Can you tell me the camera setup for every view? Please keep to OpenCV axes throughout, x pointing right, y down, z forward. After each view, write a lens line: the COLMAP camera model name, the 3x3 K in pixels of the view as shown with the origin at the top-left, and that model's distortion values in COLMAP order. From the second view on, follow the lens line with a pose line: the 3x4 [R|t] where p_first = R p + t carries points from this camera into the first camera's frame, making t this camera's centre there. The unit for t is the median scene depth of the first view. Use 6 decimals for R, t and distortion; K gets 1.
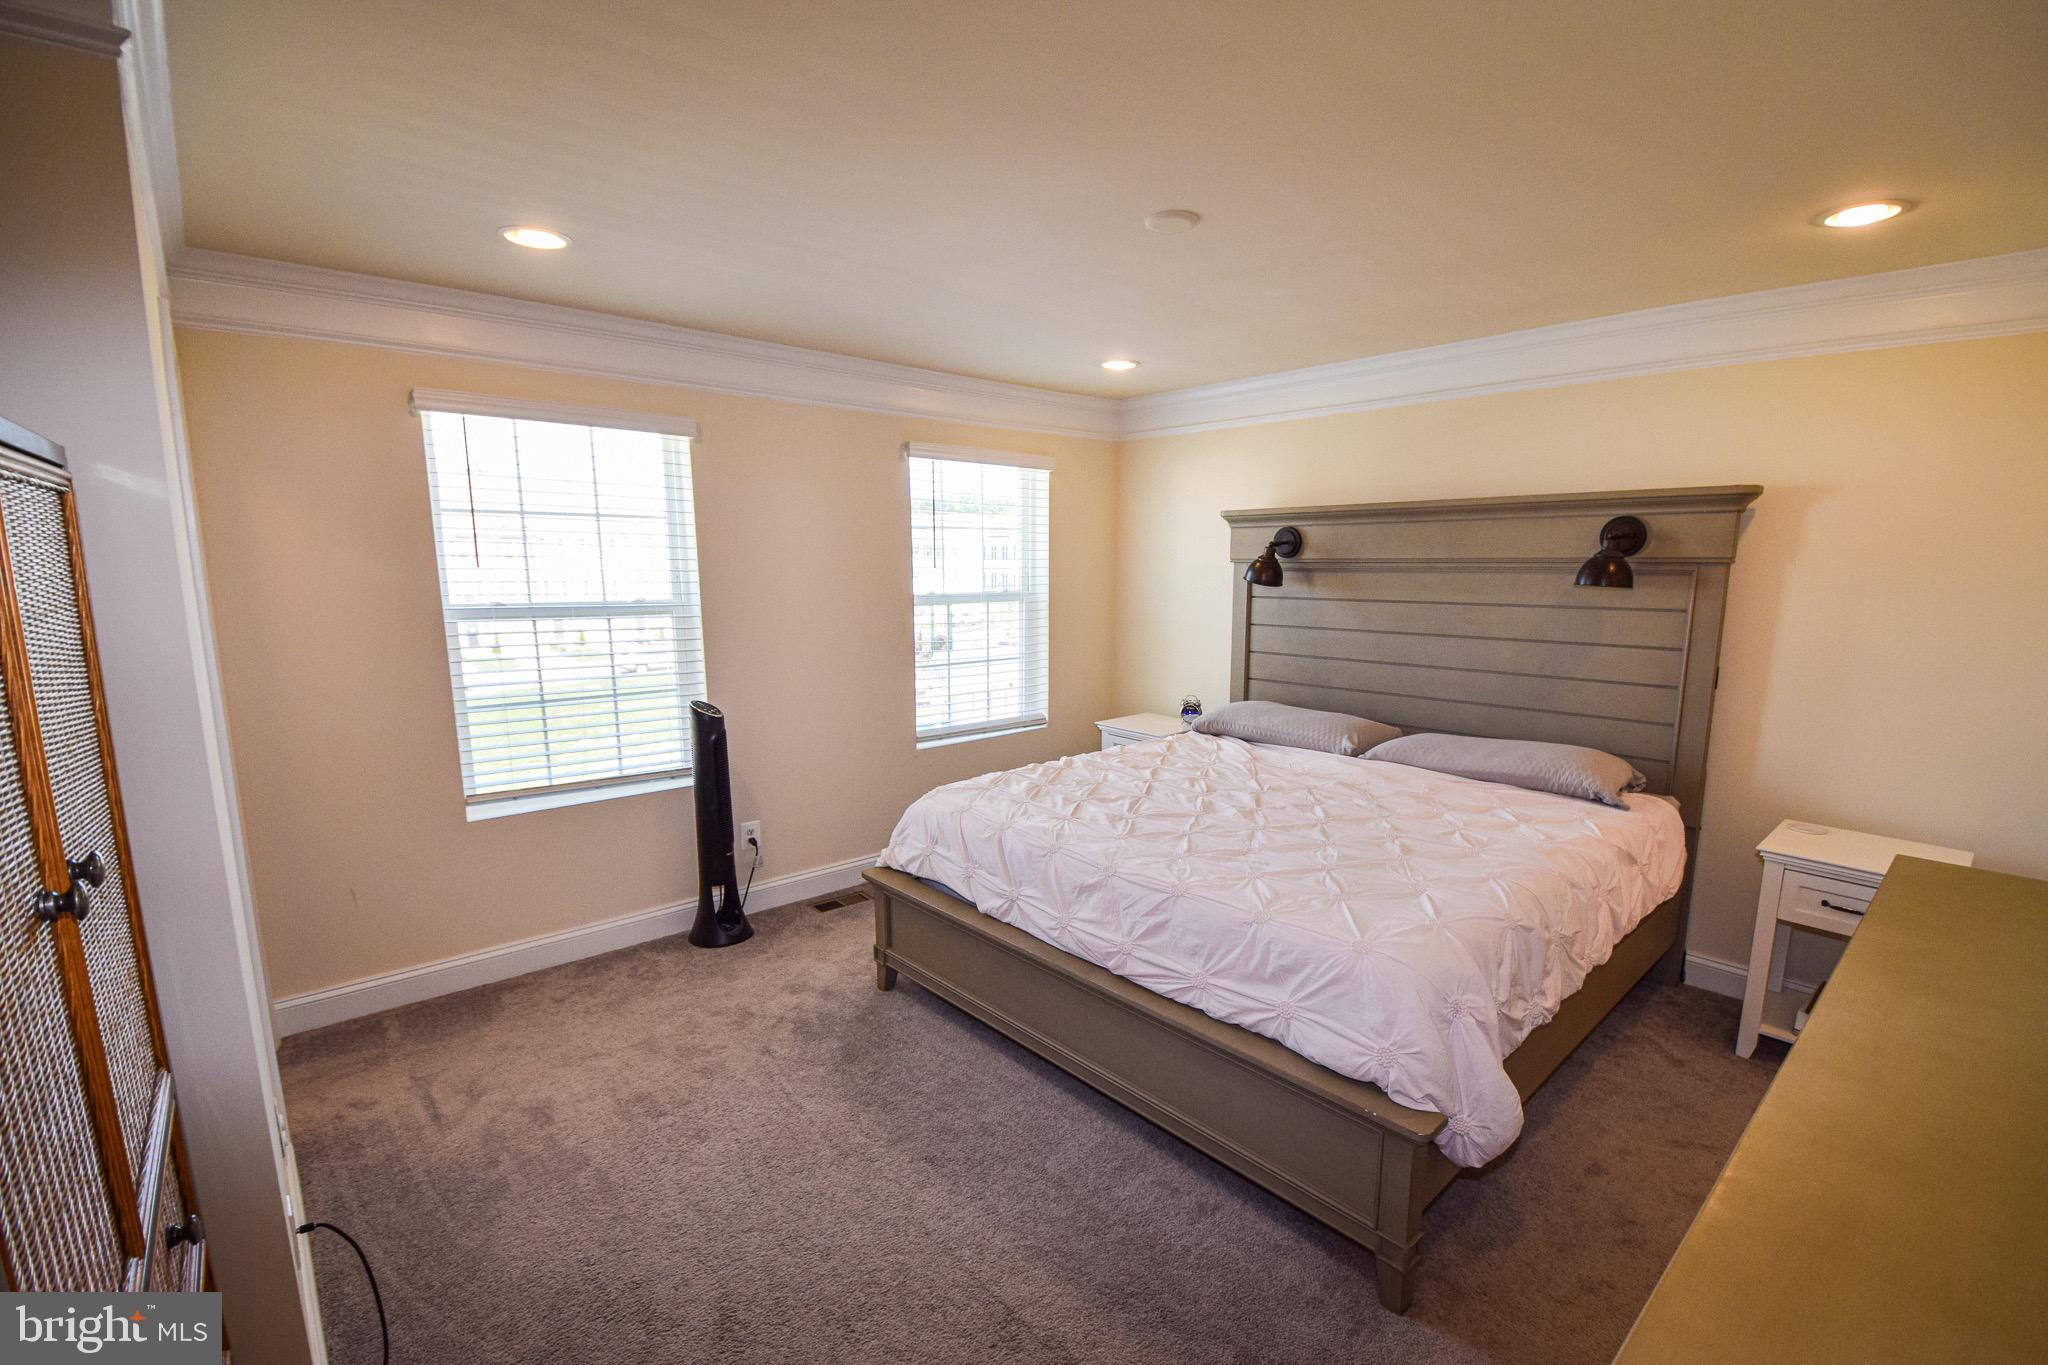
lens RADIAL K [[911.5, 0, 1053.2], [0, 911.5, 711.4], [0, 0, 1]] dist [-0.001754, -0.000736]
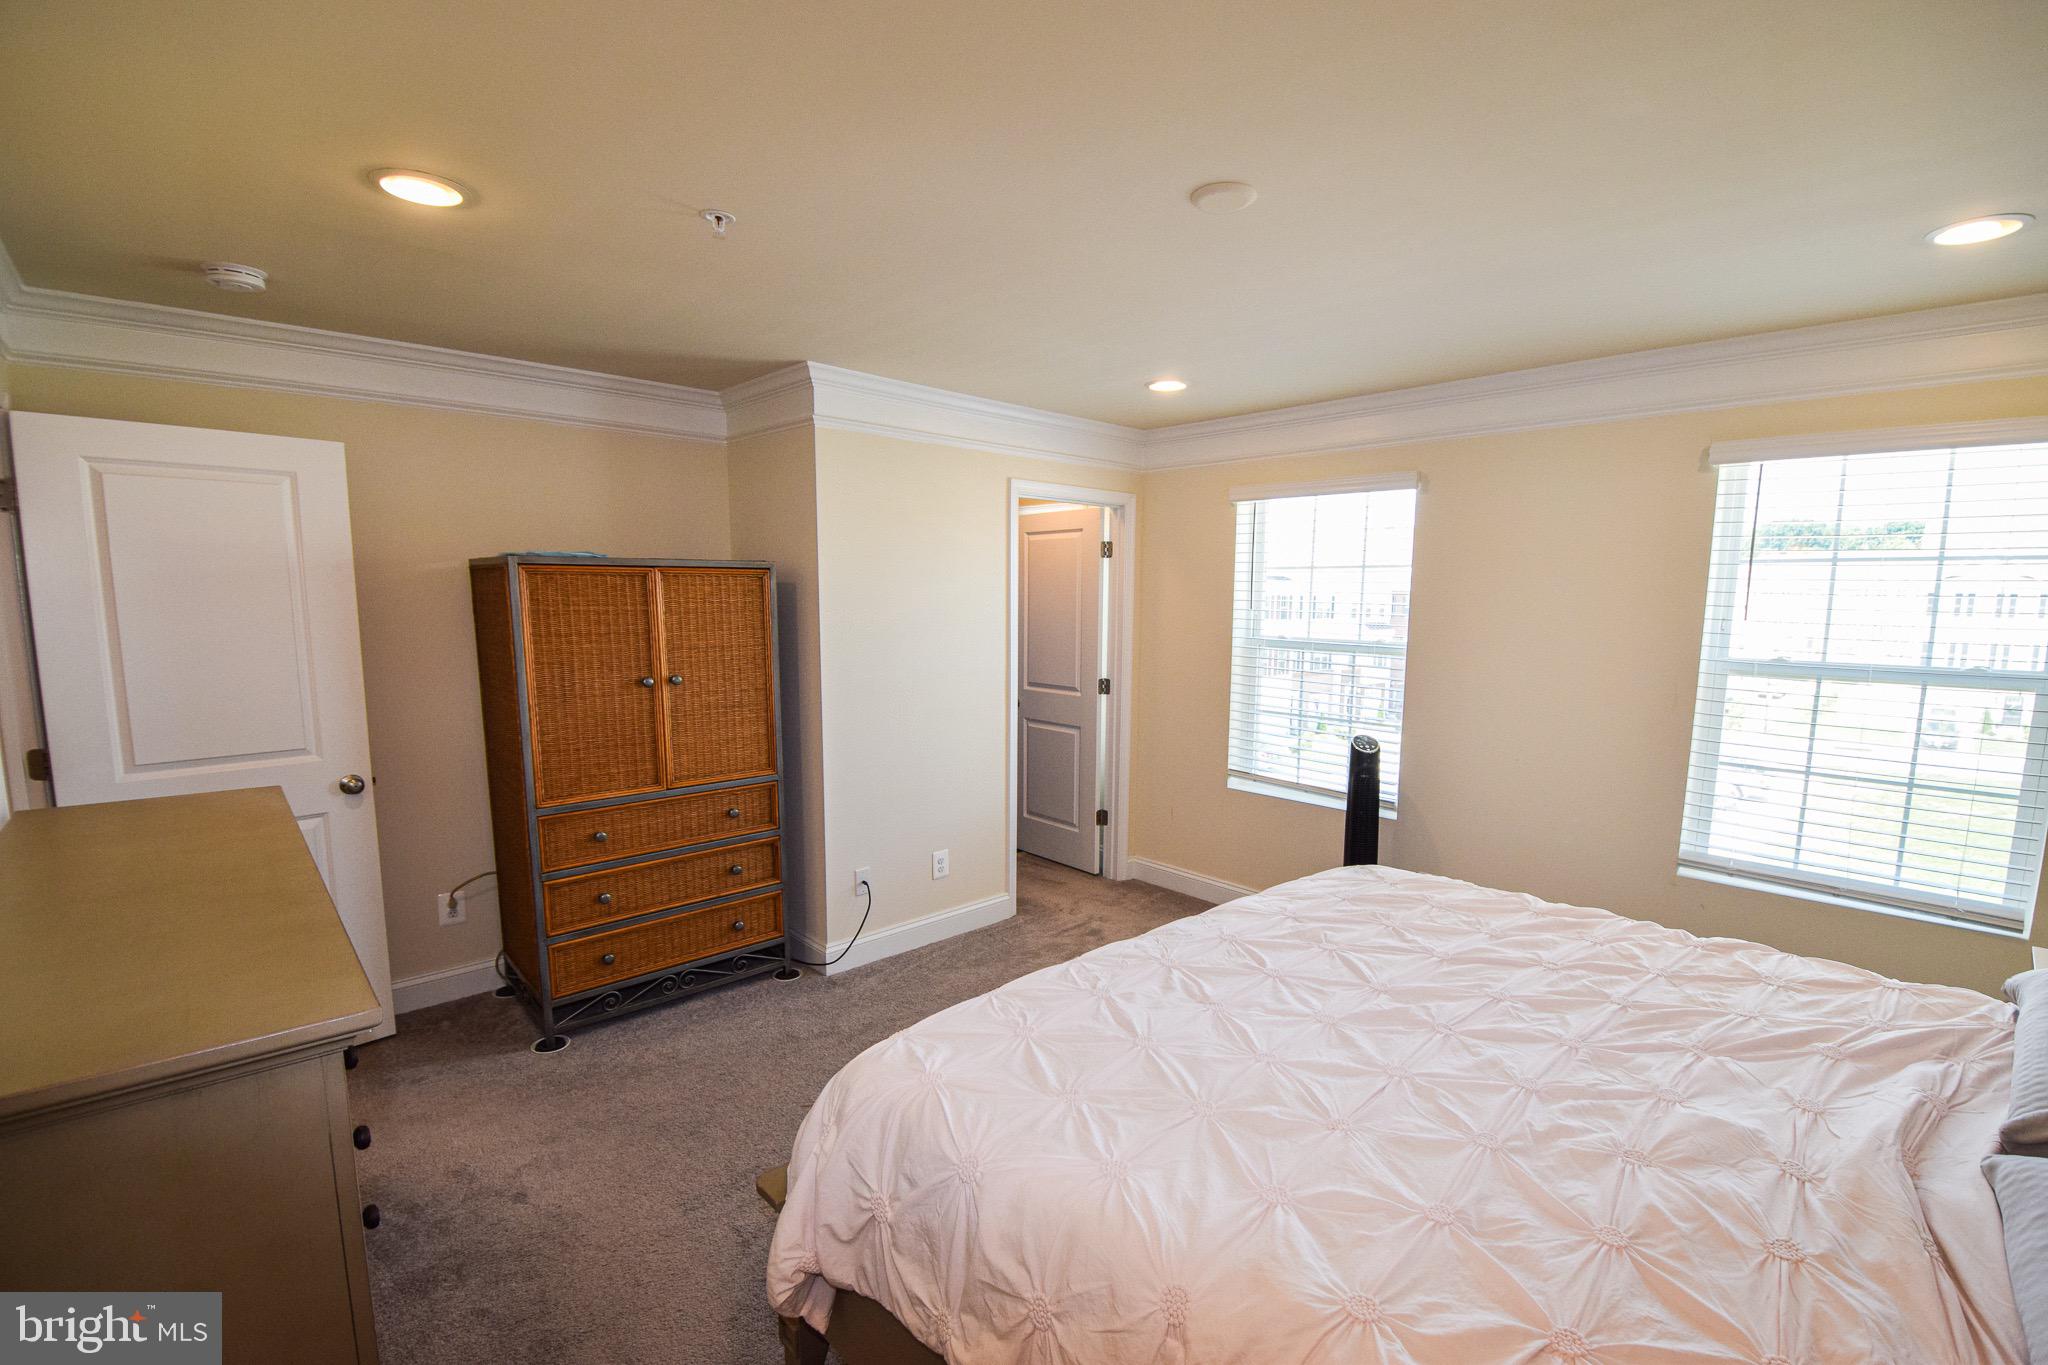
lens RADIAL K [[862.9, 0, 1024.0], [0, 862.9, 682.5], [0, 0, 1]] dist [-0.000888, -0.000204]
pose [[0.038436, 0.096335, -0.994607, 0.556279], [-0.181197, 0.979513, 0.087871, -0.081918], [0.982695, 0.176842, 0.055104, 0.502752]]
